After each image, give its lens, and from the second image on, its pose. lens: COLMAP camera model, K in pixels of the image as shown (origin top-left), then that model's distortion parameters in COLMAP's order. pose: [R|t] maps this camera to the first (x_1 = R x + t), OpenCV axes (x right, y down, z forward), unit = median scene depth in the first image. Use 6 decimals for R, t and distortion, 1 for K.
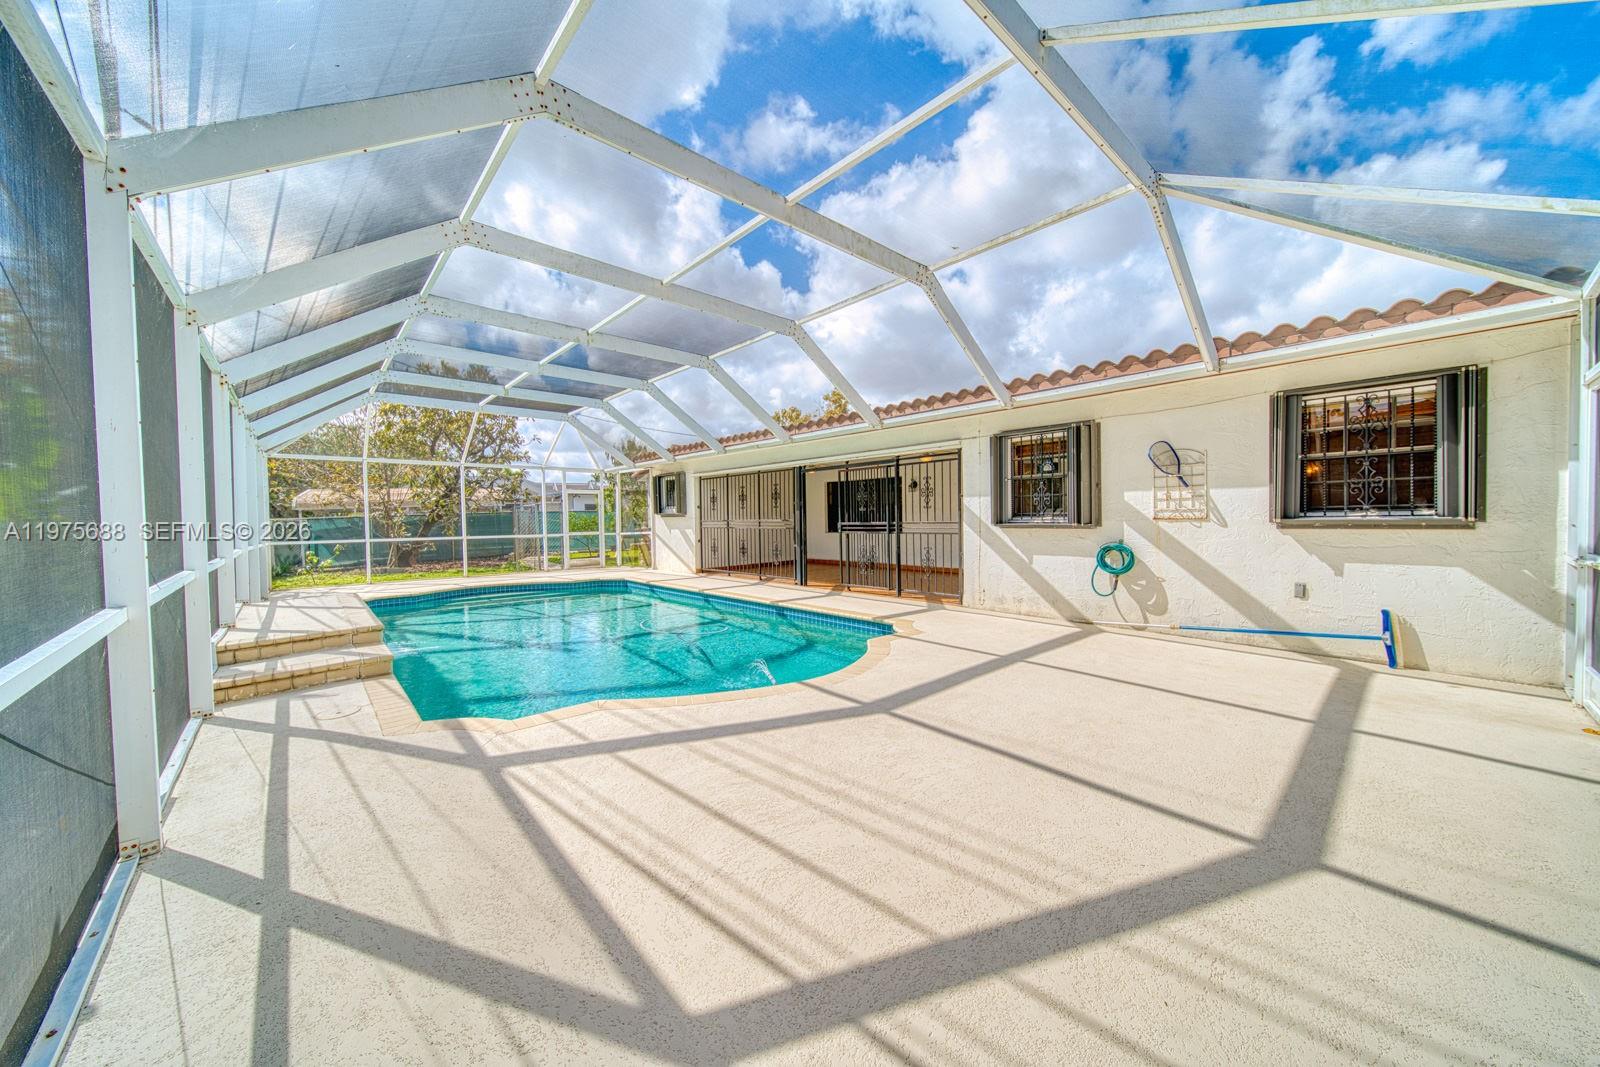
lens RADIAL K [[559.6, 0, 801.6], [0, 559.6, 529.2], [0, 0, 1]] dist [-0.000888, -0.001032]
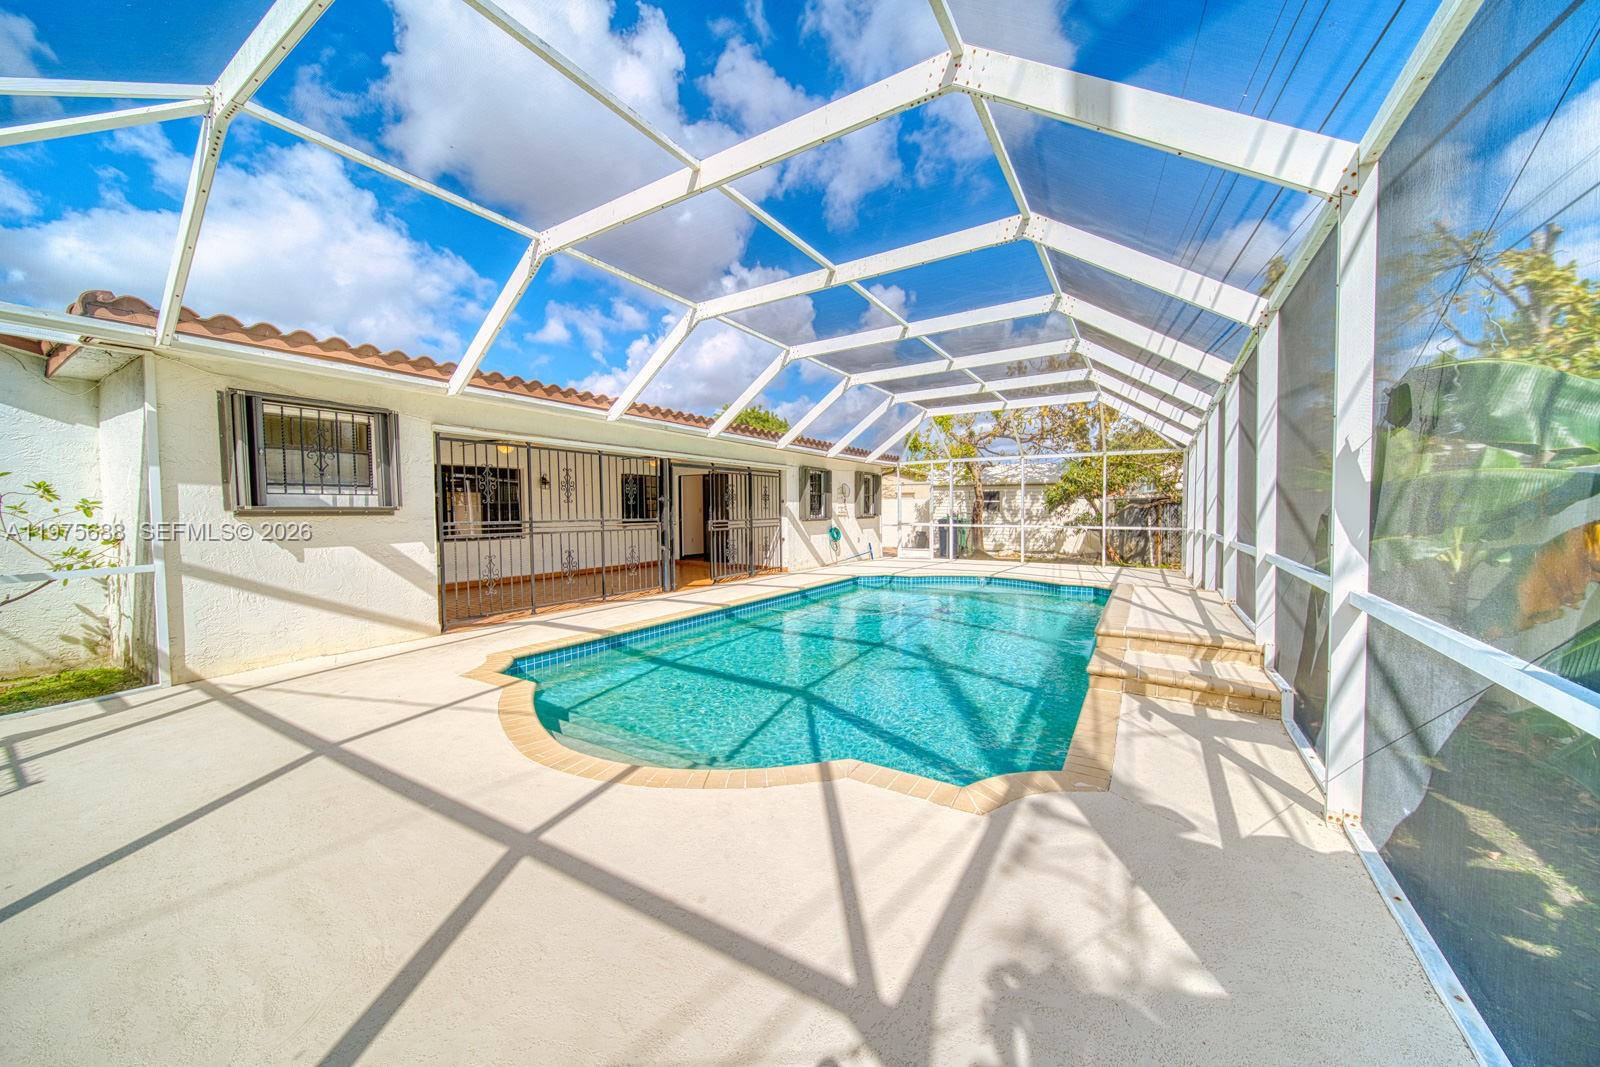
lens RADIAL K [[559.6, 0, 803.7], [0, 559.6, 533.5], [0, 0, 1]] dist [-0.000888, -0.001032]
pose [[-0.296166, -0.023978, 0.954835, -0.907966], [0.032244, 0.998864, 0.035085, -0.017438], [-0.954592, 0.041179, -0.295056, 1.058518]]
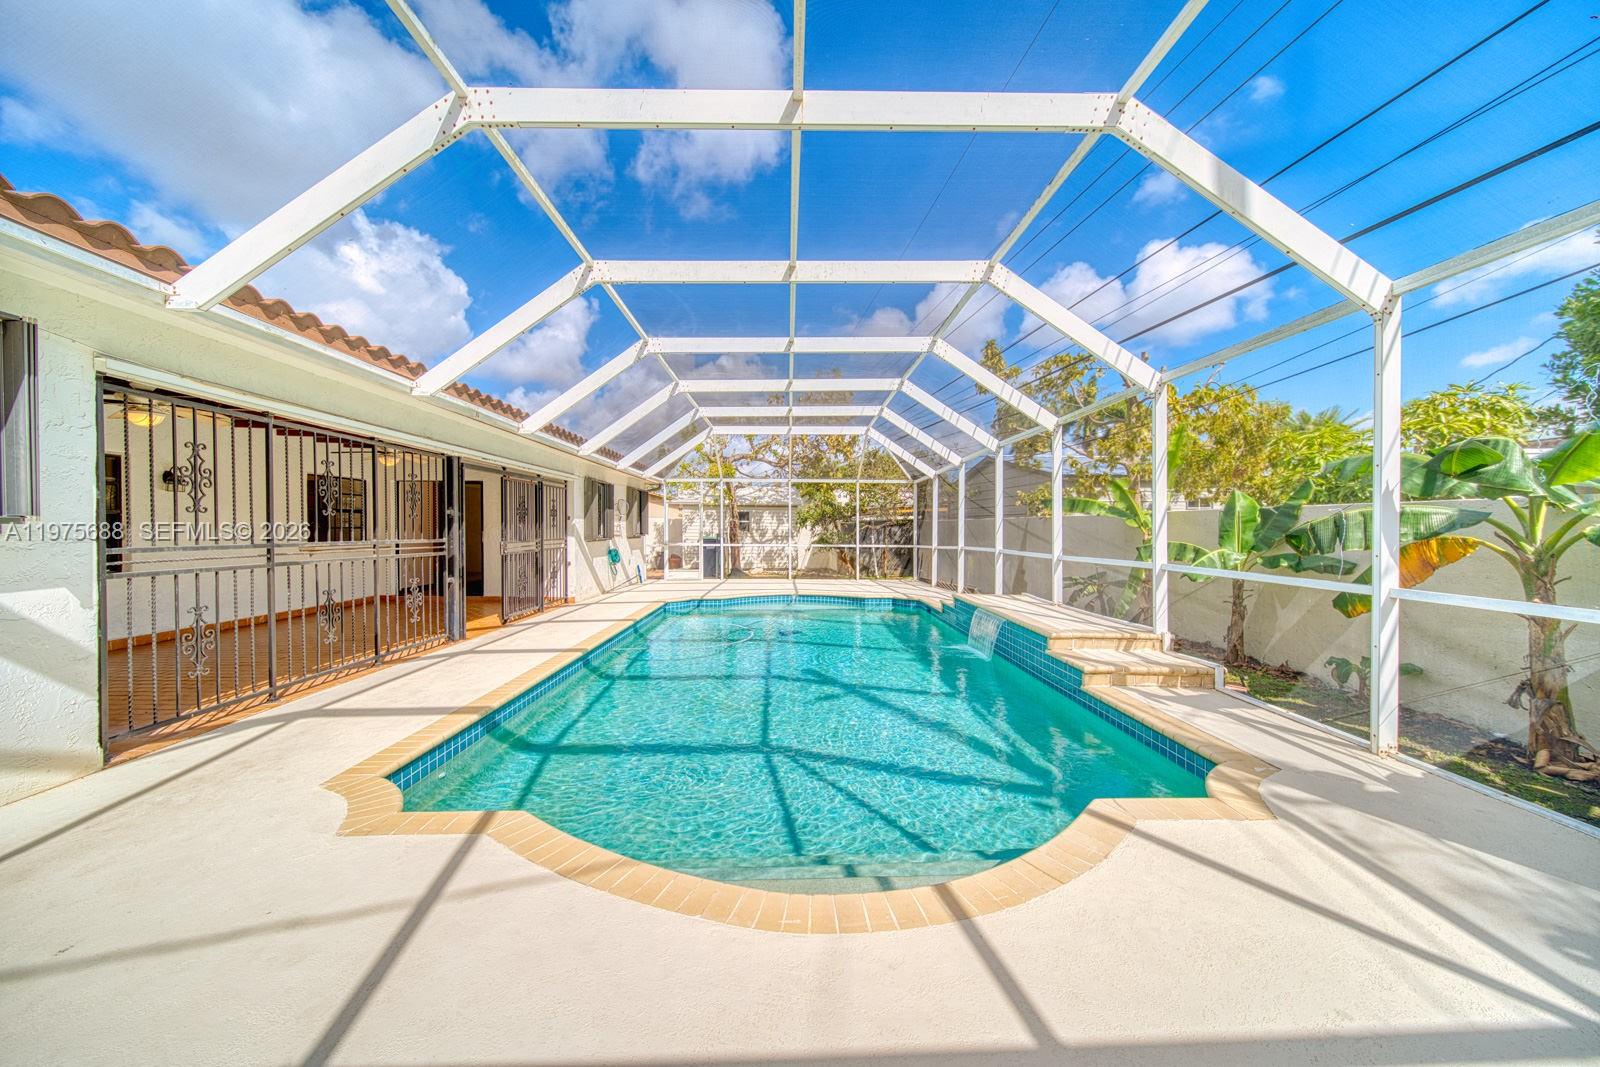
lens RADIAL K [[559.6, 0, 798.4], [0, 559.6, 533.3], [0, 0, 1]] dist [-0.000888, -0.001032]
pose [[-0.764178, 0.008631, 0.644948, -0.712322], [0.025094, 0.999551, 0.016357, -0.024303], [-0.644517, 0.028684, -0.764051, 1.240318]]
